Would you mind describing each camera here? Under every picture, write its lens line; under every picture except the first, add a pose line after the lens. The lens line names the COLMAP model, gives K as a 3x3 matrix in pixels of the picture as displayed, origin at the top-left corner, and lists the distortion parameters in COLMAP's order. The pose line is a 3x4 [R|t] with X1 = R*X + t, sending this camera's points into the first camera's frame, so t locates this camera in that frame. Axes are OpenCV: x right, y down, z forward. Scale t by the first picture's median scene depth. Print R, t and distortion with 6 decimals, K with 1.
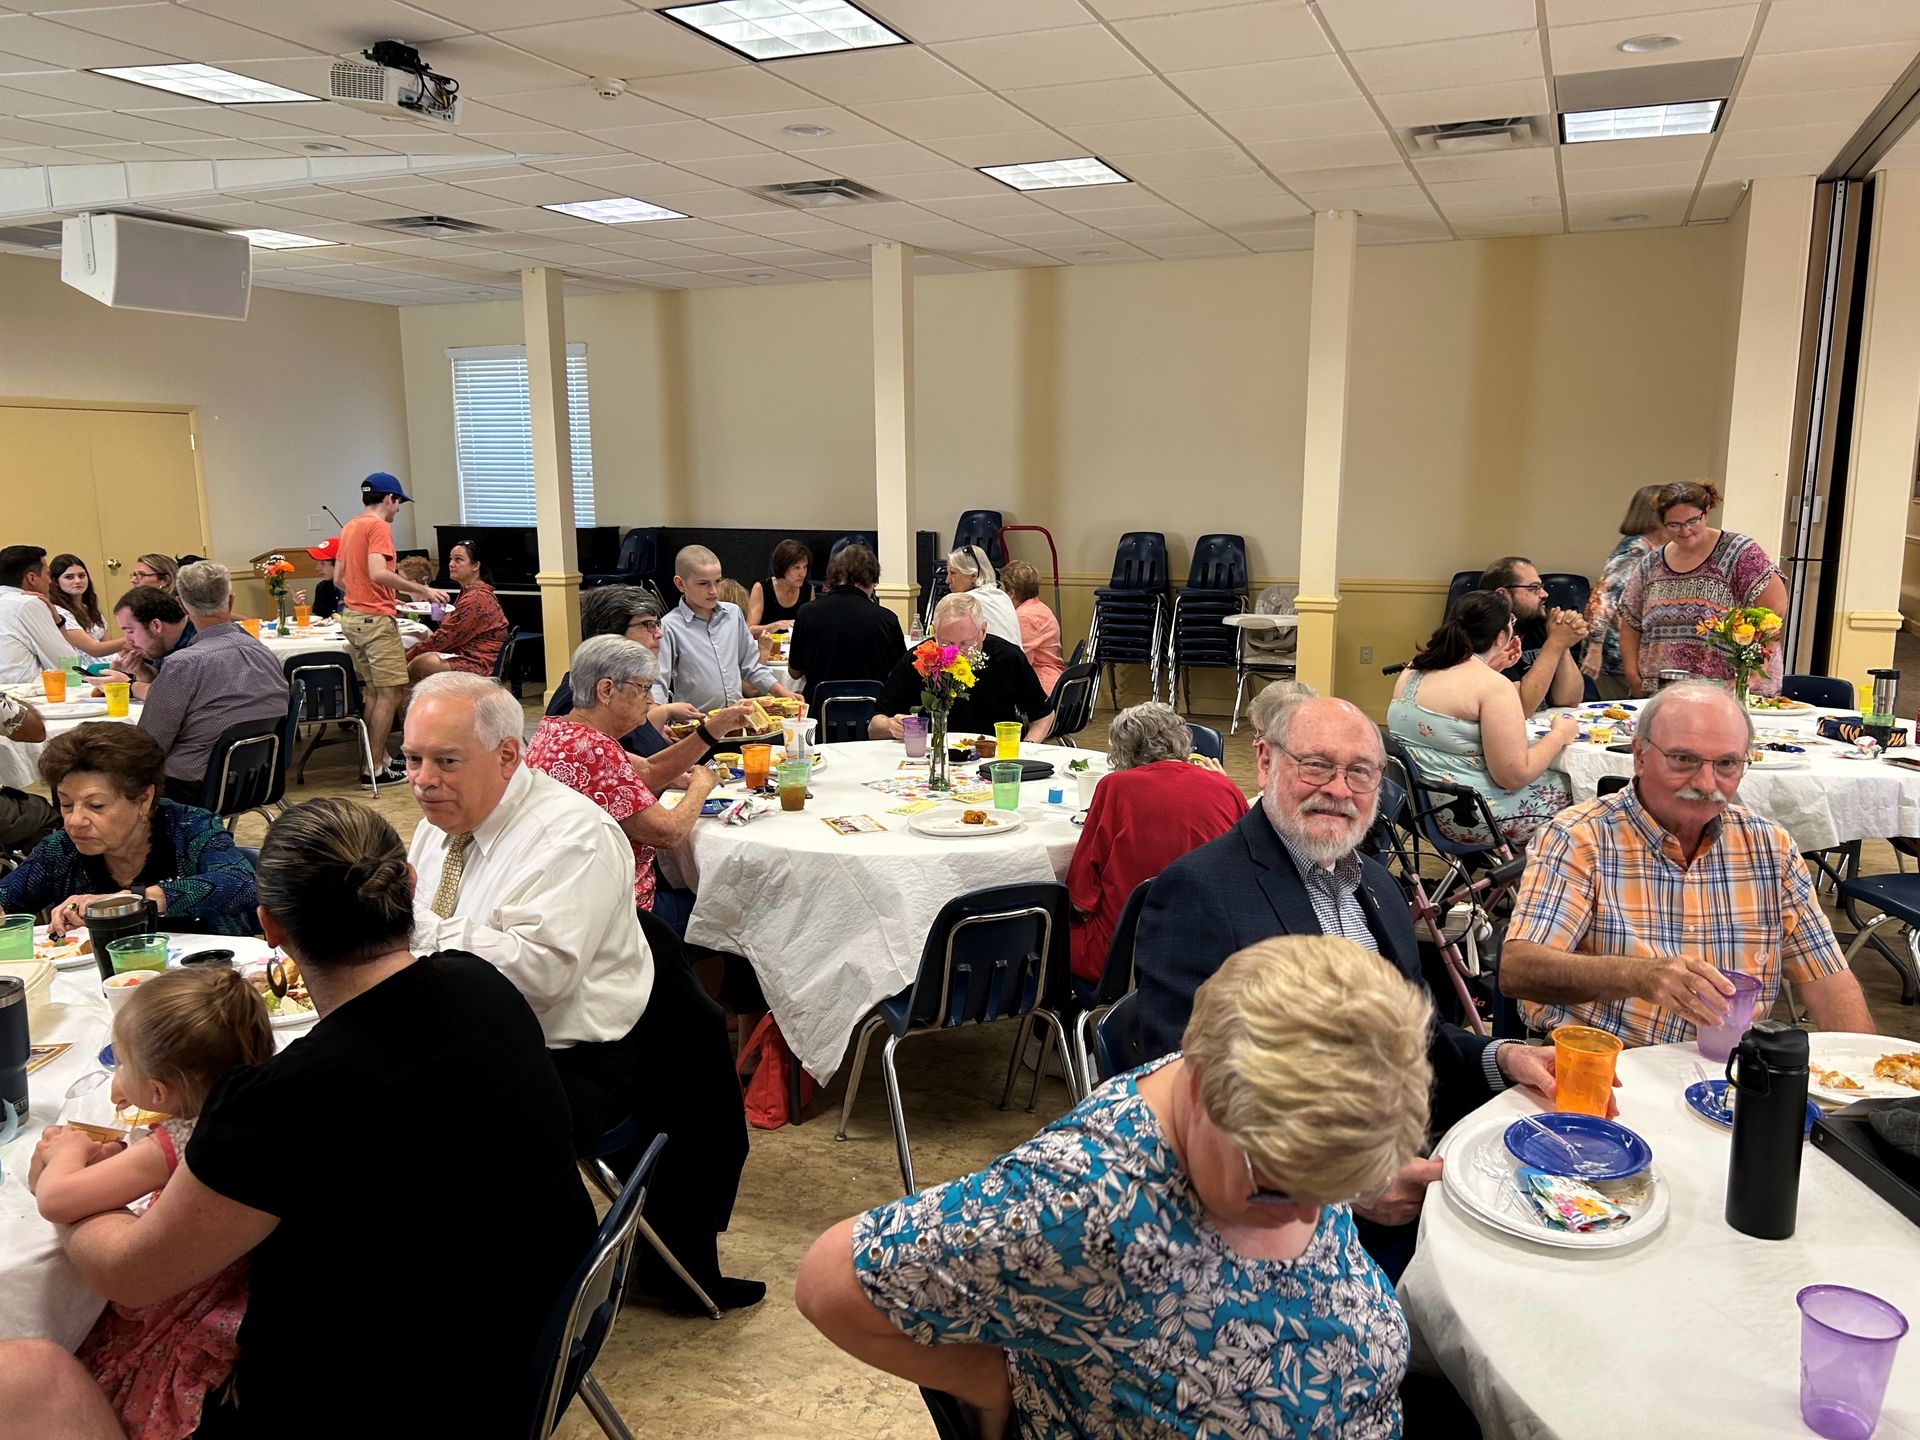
lens RADIAL K [[1418.5, 0, 960.0], [0, 1418.5, 720.0], [0, 0, 1]] dist [0.012672, 0.002212]
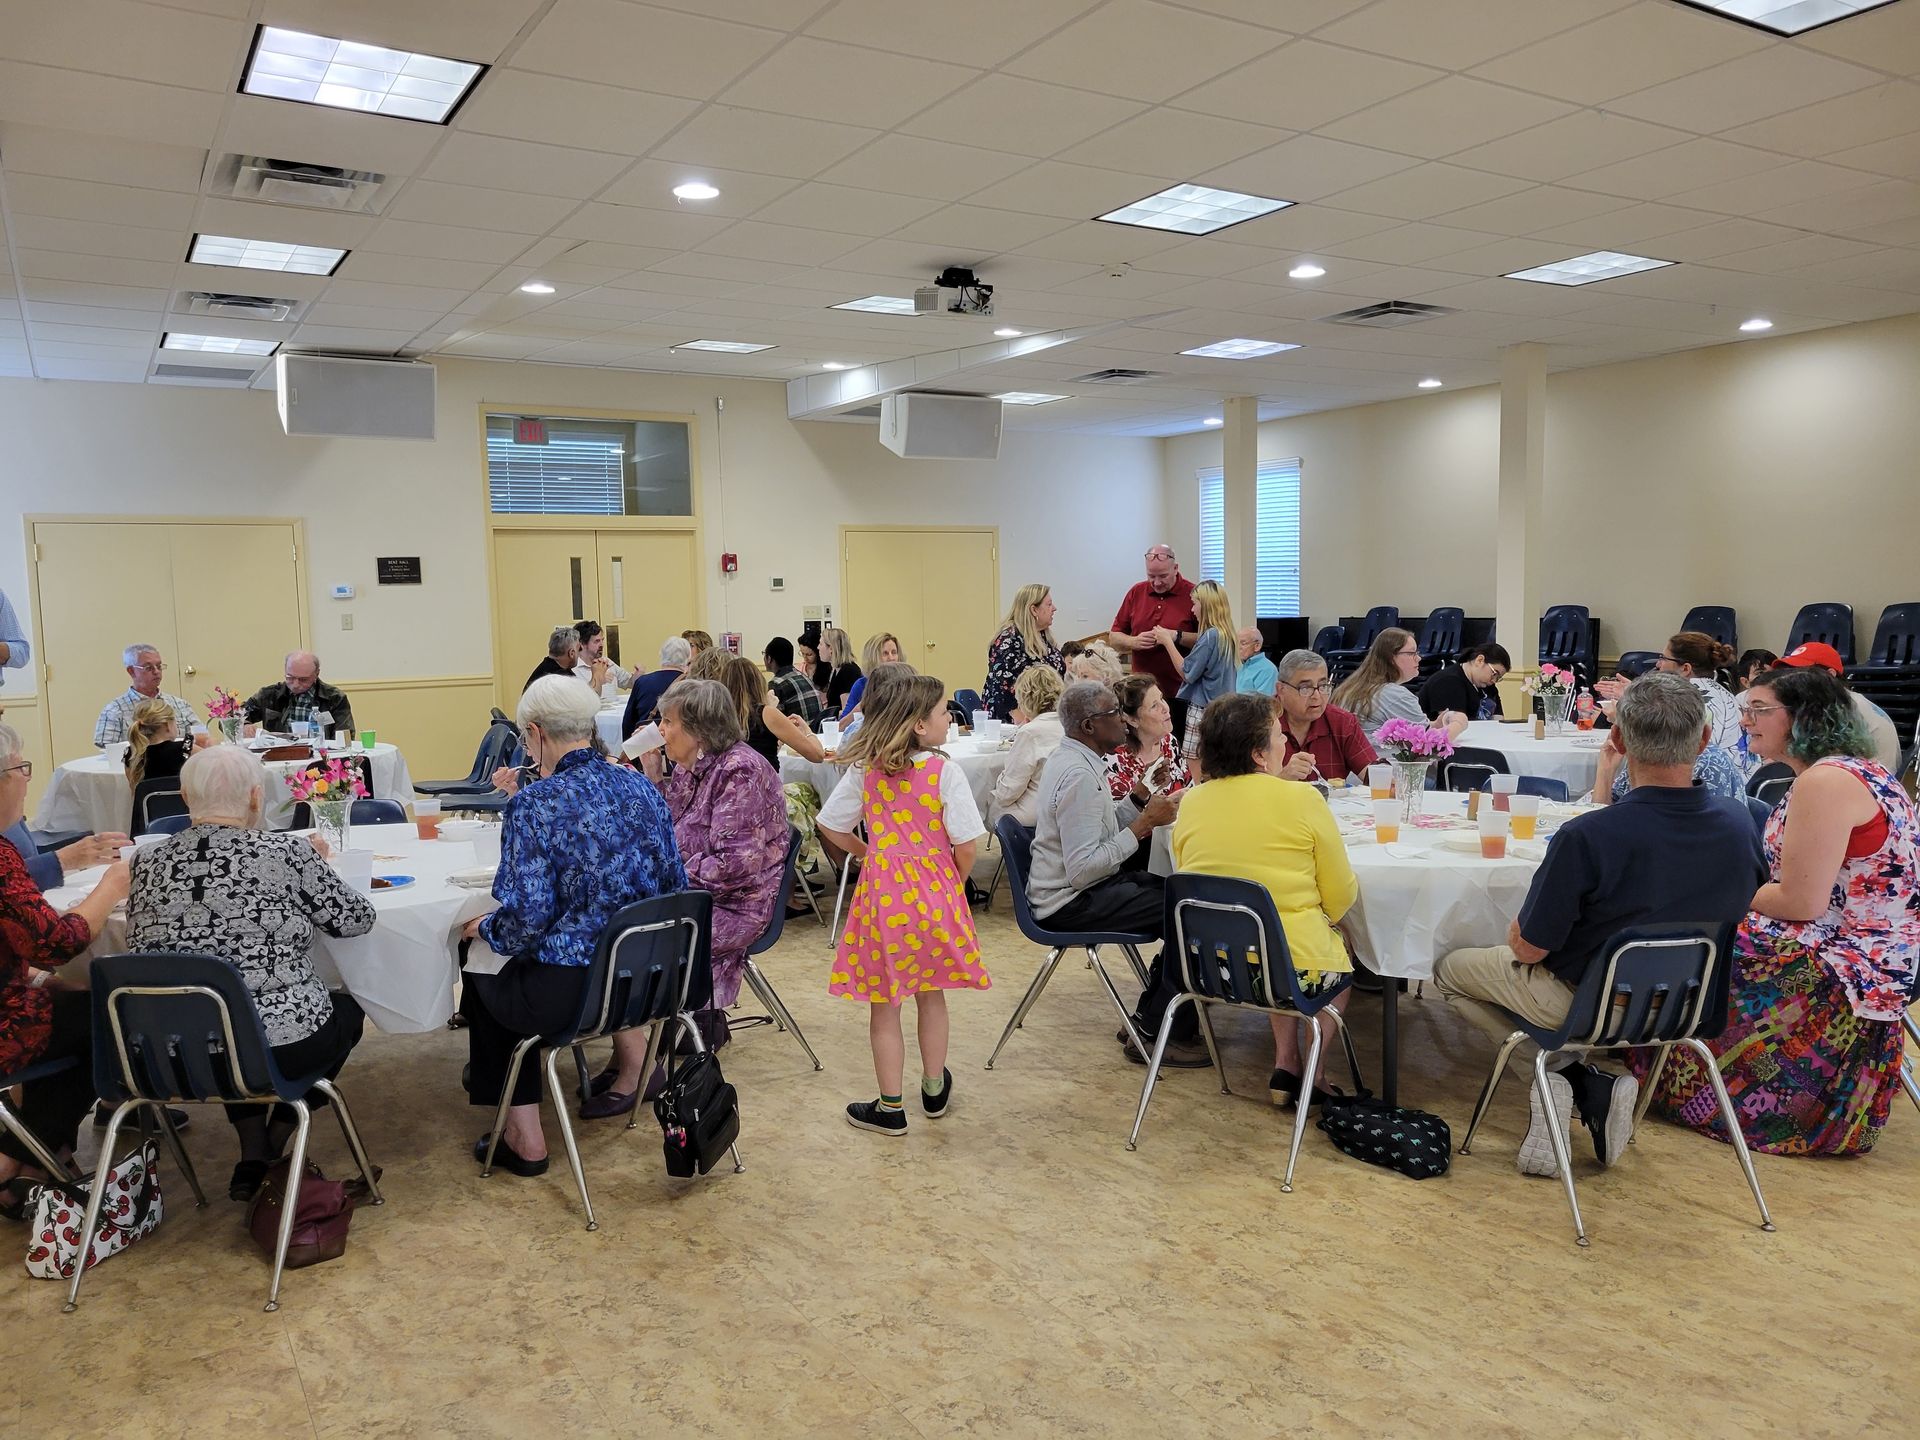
lens RADIAL K [[1418.5, 0, 960.0], [0, 1418.5, 720.0], [0, 0, 1]] dist [0.012672, 0.002212]
pose [[0.810733, 0.036210, -0.584295, 0.502308], [-0.079436, 0.995659, -0.048518, 0.054061], [0.580002, 0.085749, 0.810090, -0.134116]]
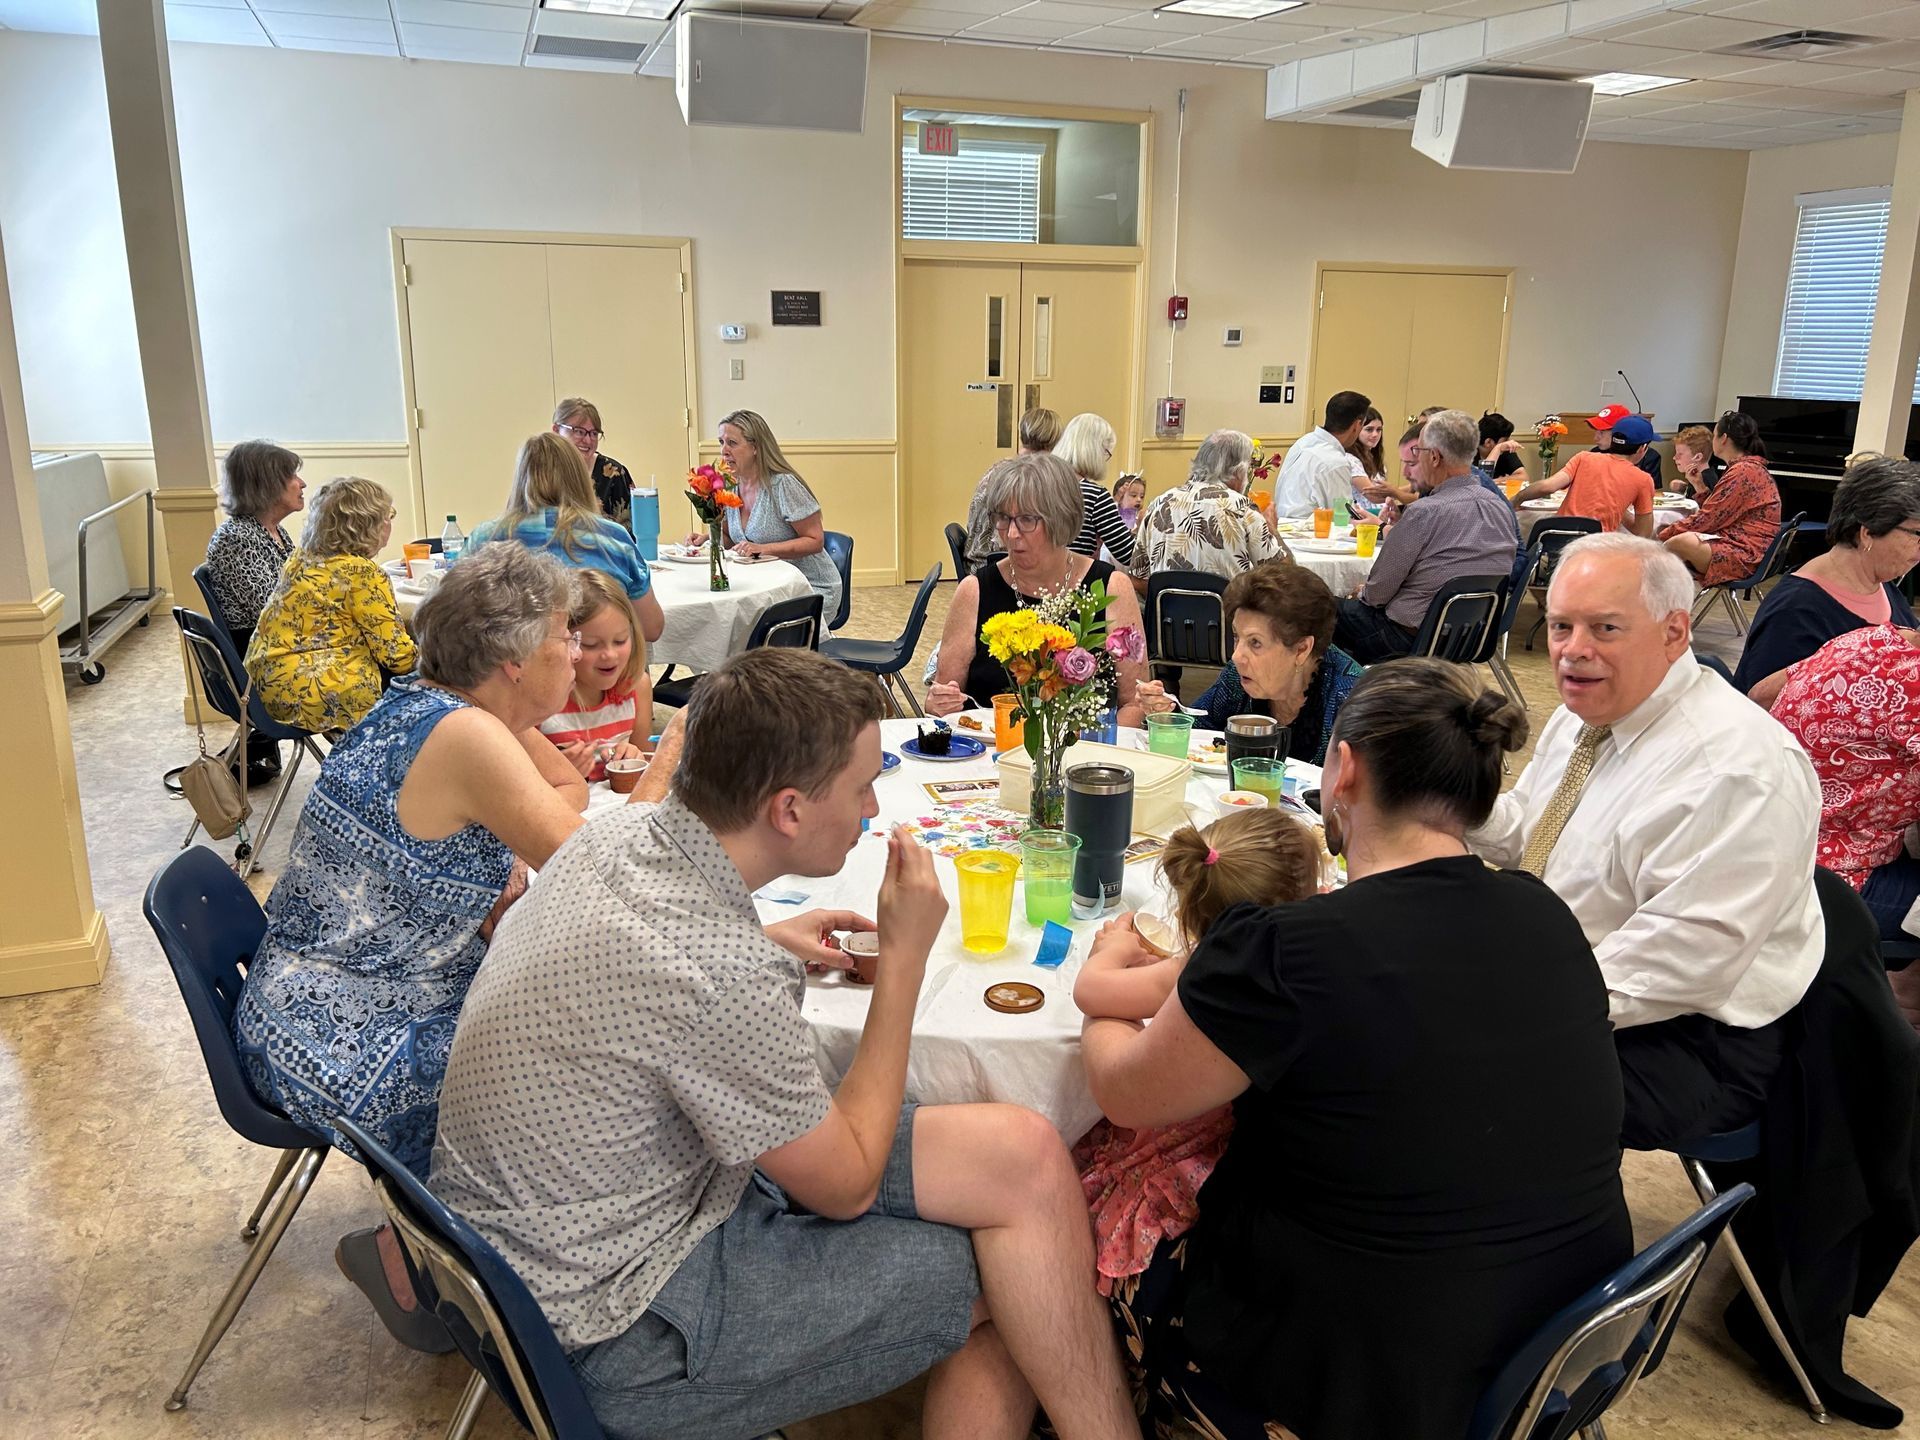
lens RADIAL K [[1430.5, 0, 960.0], [0, 1430.5, 720.0], [0, 0, 1]] dist [0.003928, -0.023842]
pose [[0.661090, 0.195601, -0.724362, 0.000139], [-0.134104, 0.980679, 0.142424, 0.005481], [0.738225, 0.002984, 0.674548, 0.075940]]
